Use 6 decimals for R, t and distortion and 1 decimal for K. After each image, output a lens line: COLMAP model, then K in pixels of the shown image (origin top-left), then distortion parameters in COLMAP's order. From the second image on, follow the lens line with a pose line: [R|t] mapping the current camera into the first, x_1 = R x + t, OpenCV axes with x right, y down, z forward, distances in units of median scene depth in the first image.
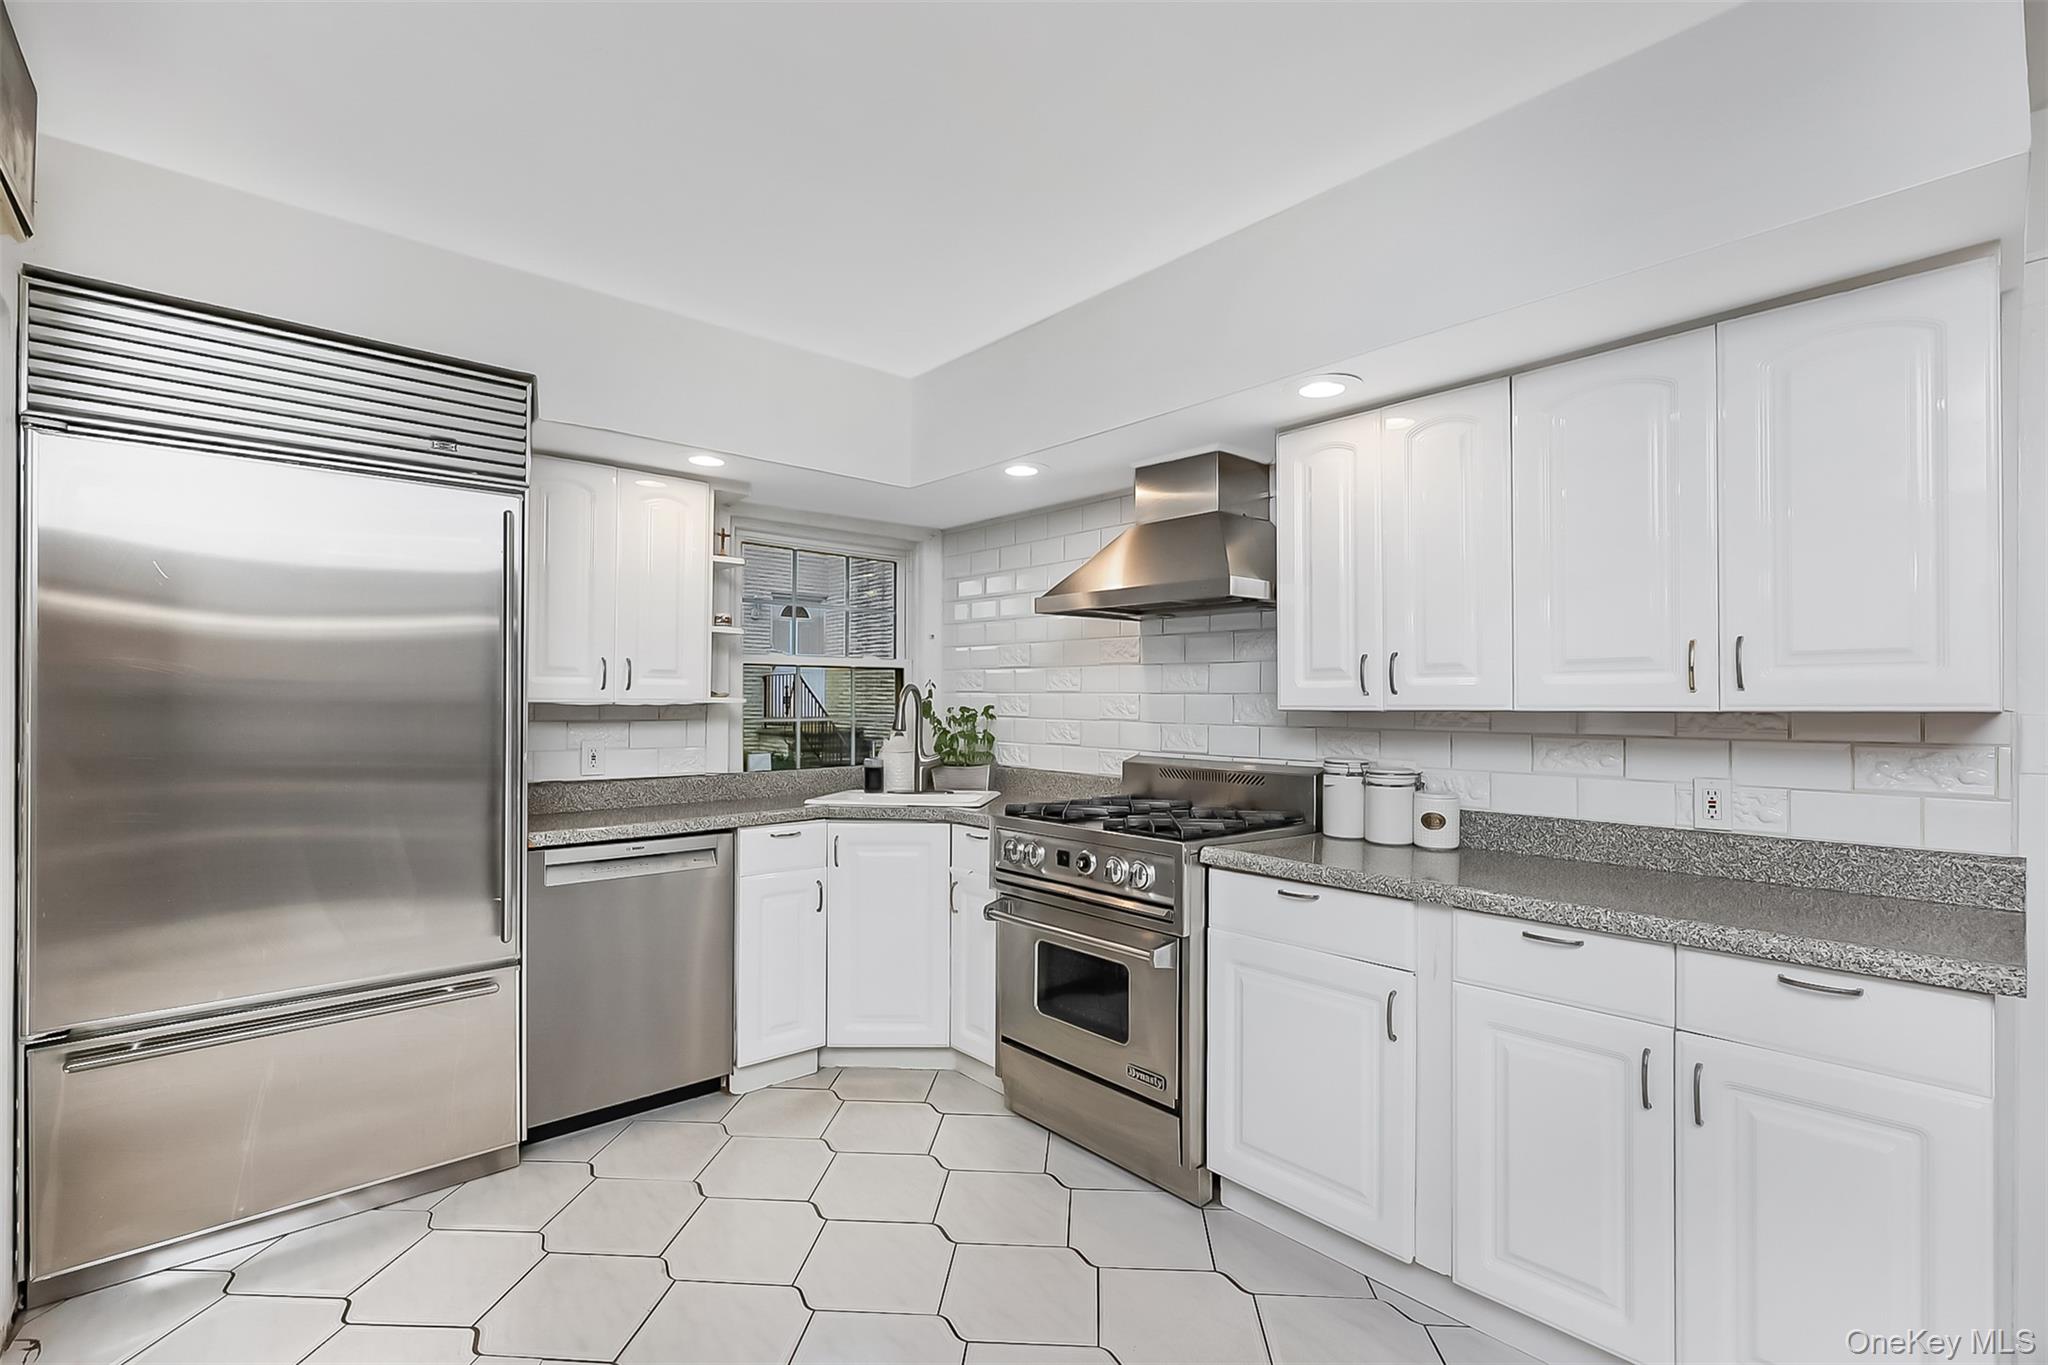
lens RADIAL K [[914.8, 0, 1063.3], [0, 914.8, 699.3], [0, 0, 1]] dist [-0.001714, -0.000190]
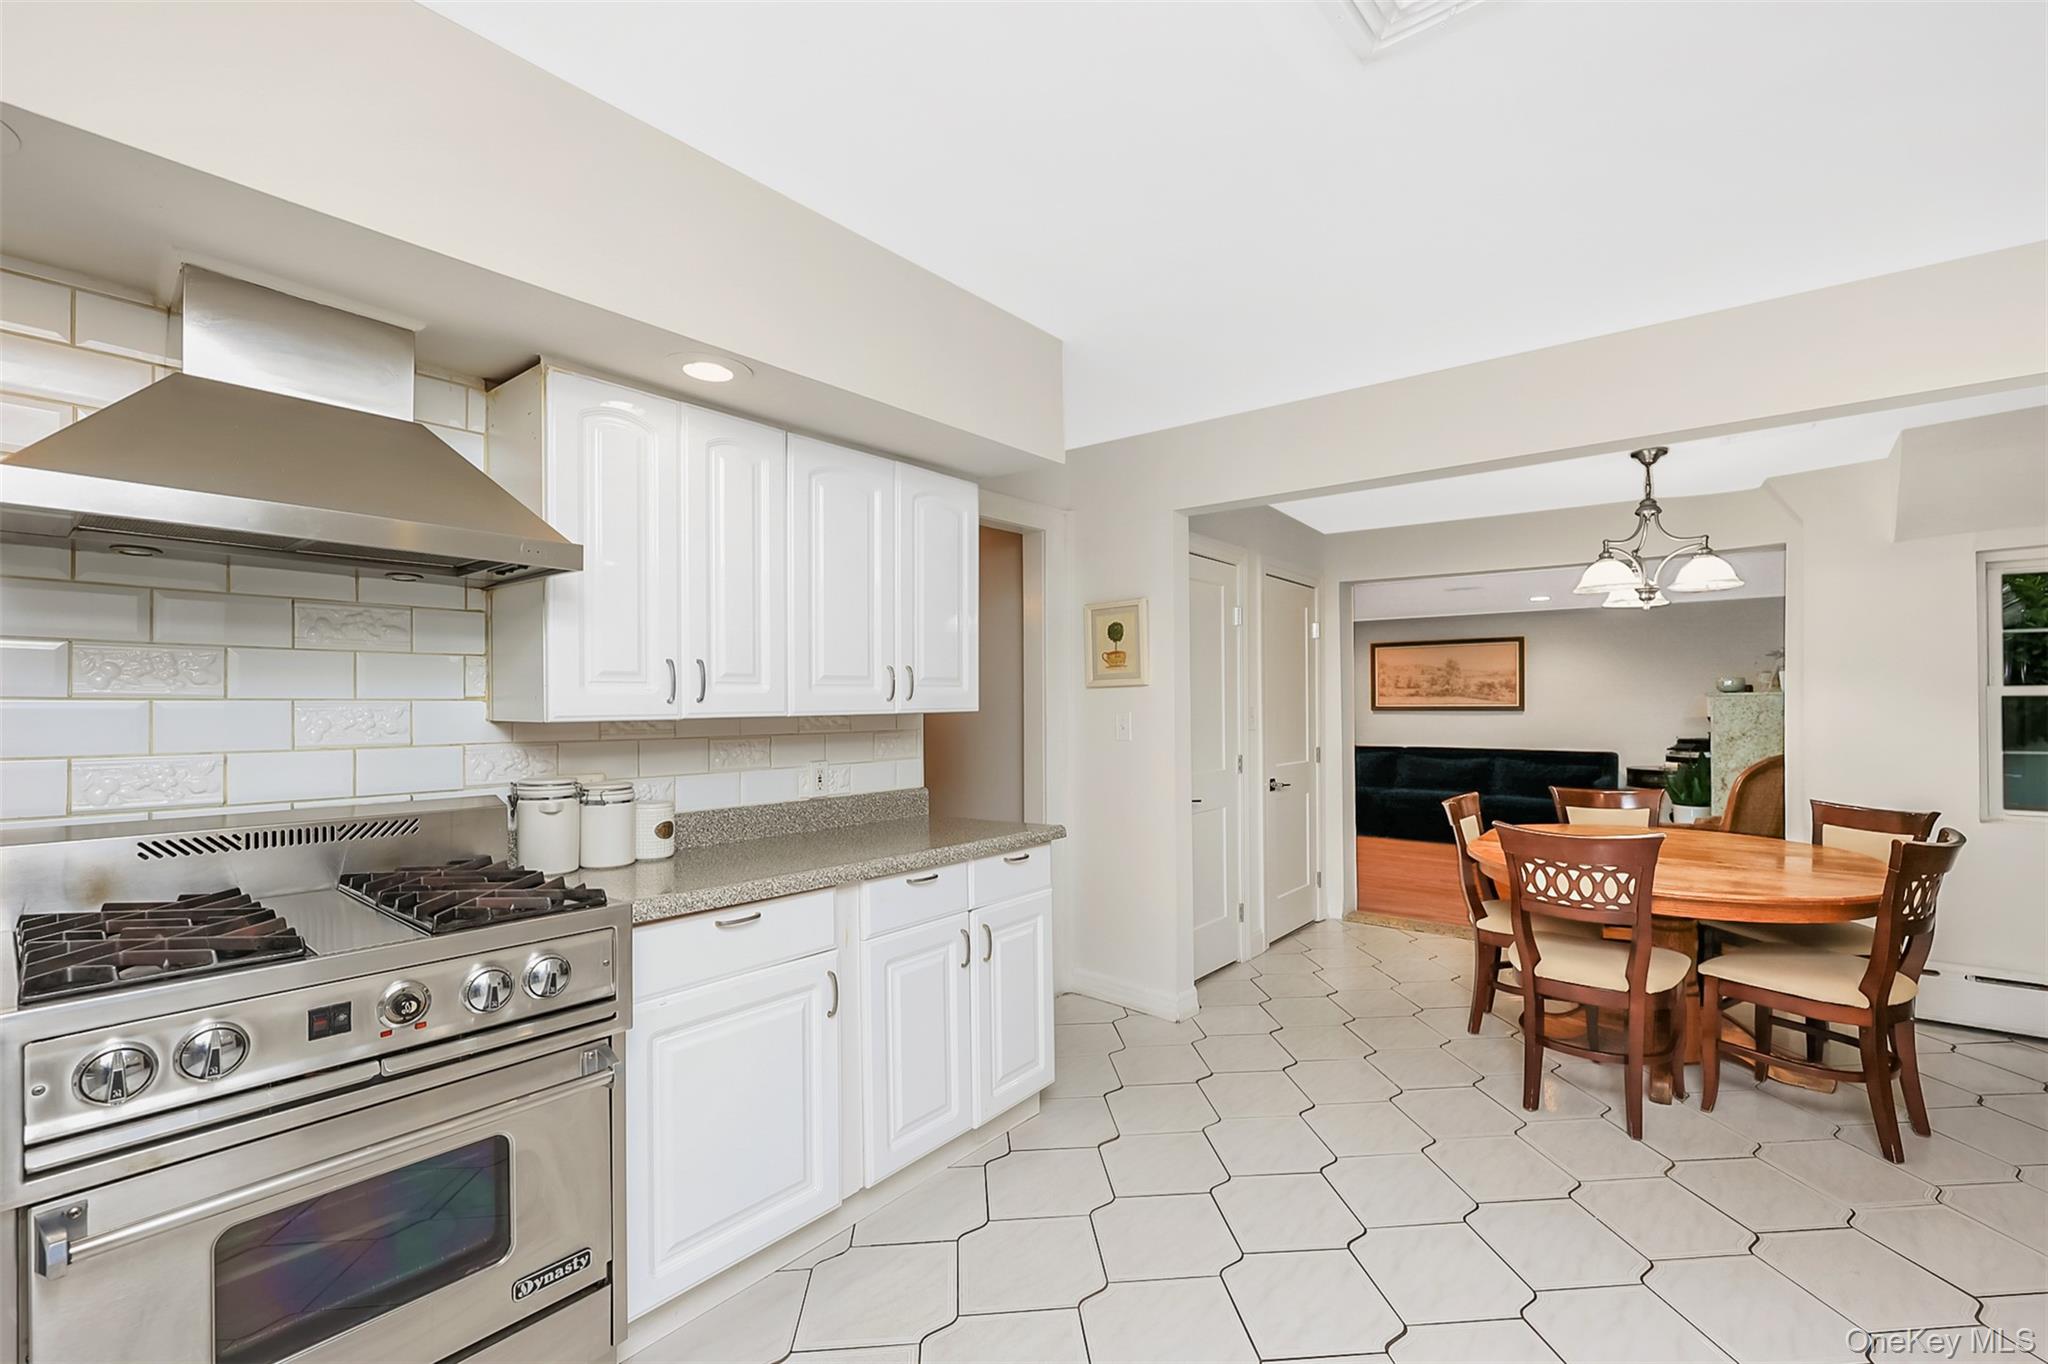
lens RADIAL K [[871.7, 0, 1035.4], [0, 871.7, 706.1], [0, 0, 1]] dist [-0.000876, -0.000165]
pose [[-0.131015, -0.006999, 0.991356, -0.549947], [0.000485, 0.999975, 0.007124, -0.007344], [-0.991380, 0.001415, -0.131008, 0.685584]]
